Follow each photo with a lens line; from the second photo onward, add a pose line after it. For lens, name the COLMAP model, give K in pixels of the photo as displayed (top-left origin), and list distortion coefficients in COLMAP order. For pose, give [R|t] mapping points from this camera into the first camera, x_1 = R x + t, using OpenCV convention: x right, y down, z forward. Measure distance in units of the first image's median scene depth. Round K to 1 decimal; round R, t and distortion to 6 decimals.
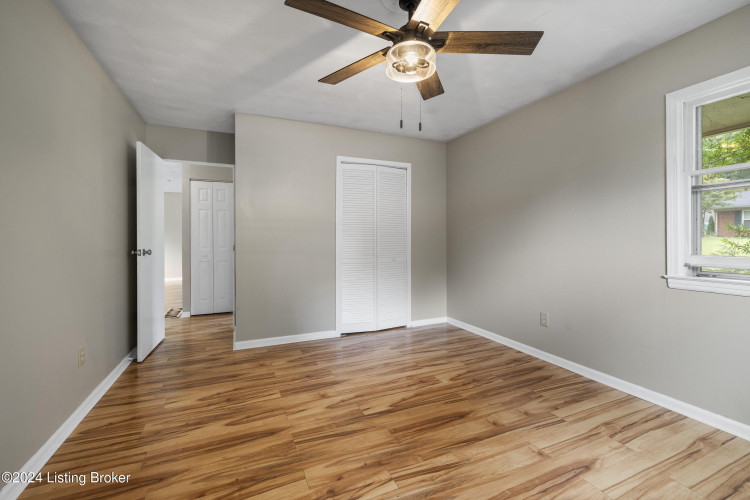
lens RADIAL K [[320.7, 0, 374.5], [0, 320.7, 243.2], [0, 0, 1]] dist [0.002071, -0.000121]
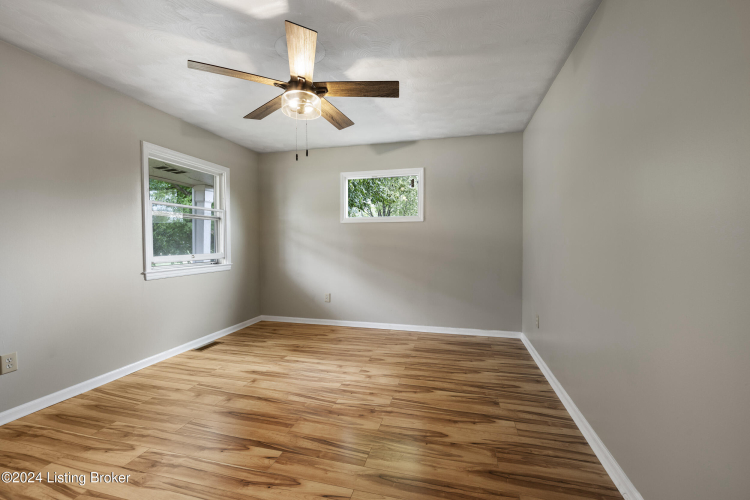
lens RADIAL K [[320.7, 0, 374.5], [0, 320.7, 247.5], [0, 0, 1]] dist [0.002071, -0.000121]
pose [[-0.783780, -0.003049, 0.621031, -0.730974], [0.017462, 0.999484, 0.026945, -0.024160], [-0.620793, 0.031964, -0.783323, 1.462737]]
